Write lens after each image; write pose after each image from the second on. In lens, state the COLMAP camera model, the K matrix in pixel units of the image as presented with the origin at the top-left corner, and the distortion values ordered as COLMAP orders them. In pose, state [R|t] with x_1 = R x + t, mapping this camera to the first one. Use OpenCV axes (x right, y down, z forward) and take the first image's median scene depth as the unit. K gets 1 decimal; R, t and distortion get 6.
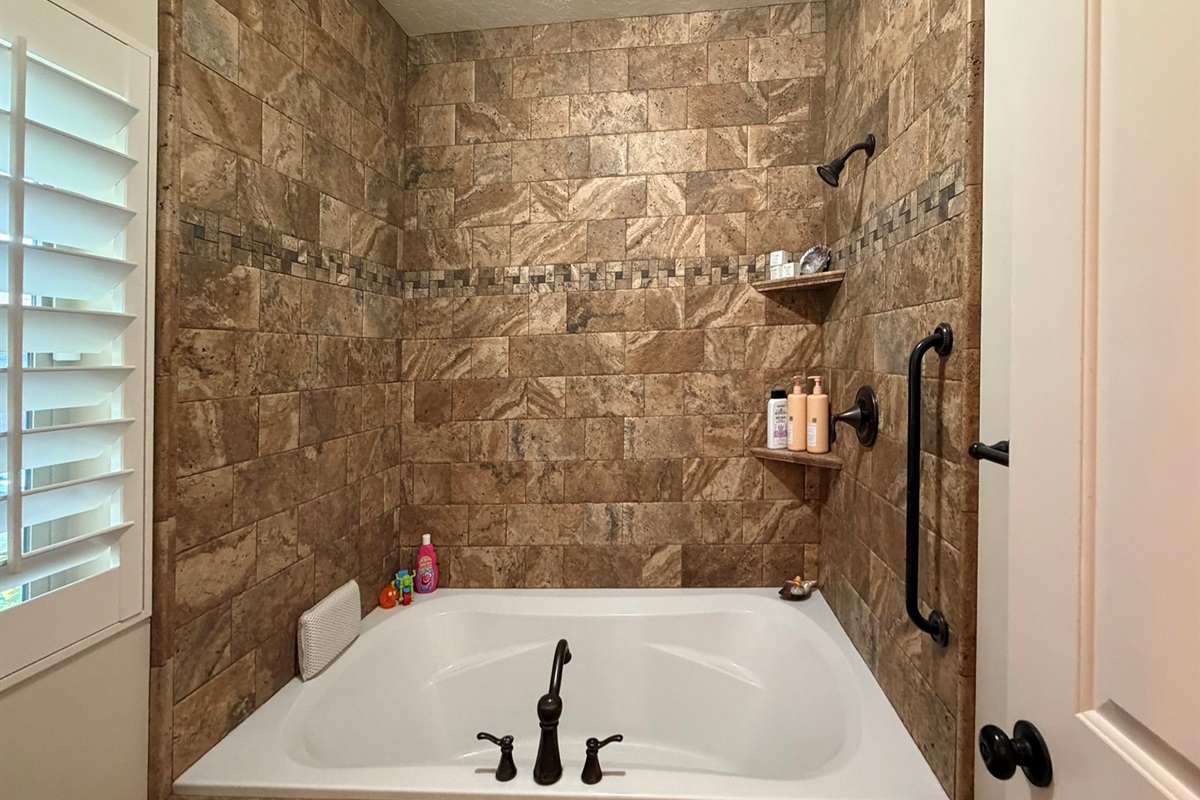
lens RADIAL K [[481.3, 0, 589.3], [0, 481.3, 407.9], [0, 0, 1]] dist [-0.000555, 0.000579]
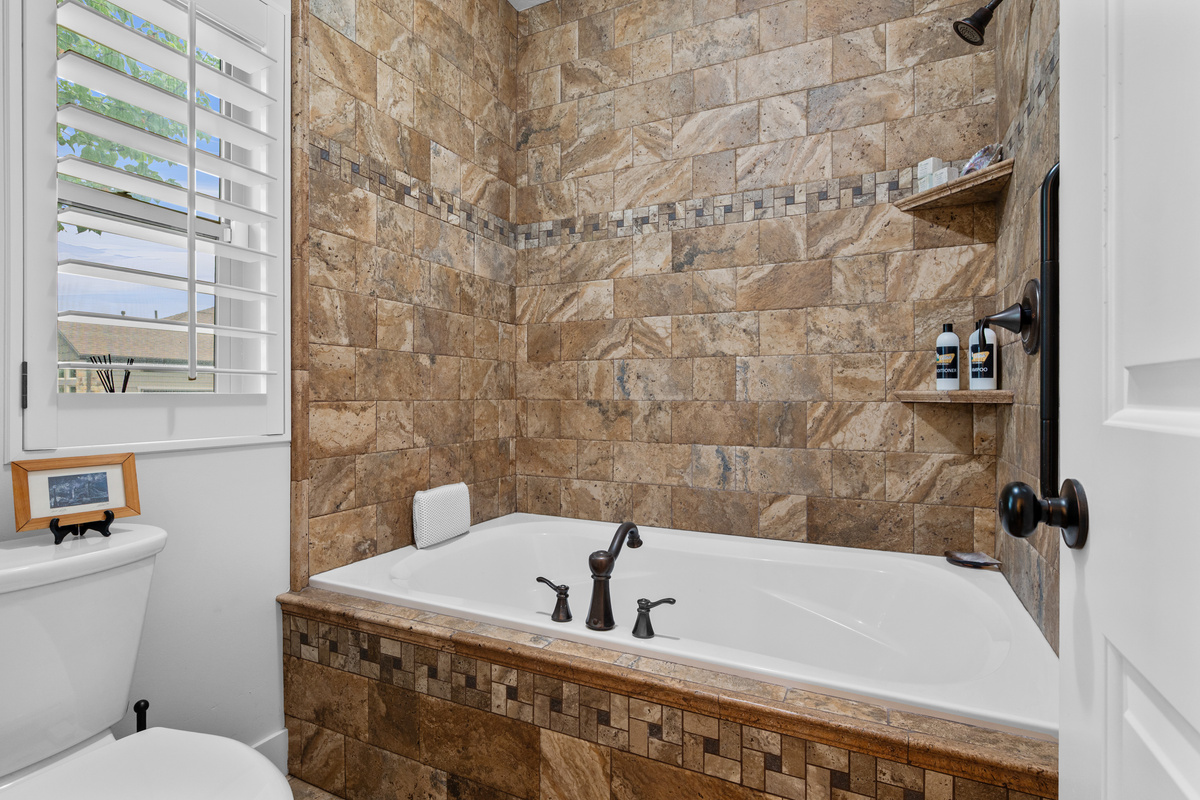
lens RADIAL K [[481.3, 0, 575.9], [0, 481.3, 391.5], [0, 0, 1]] dist [-0.000555, 0.000579]
pose [[0.950638, -0.016797, -0.309846, 0.072178], [0.015817, 0.999859, -0.005677, 0.098602], [0.309898, 0.000496, 0.950770, -0.000547]]
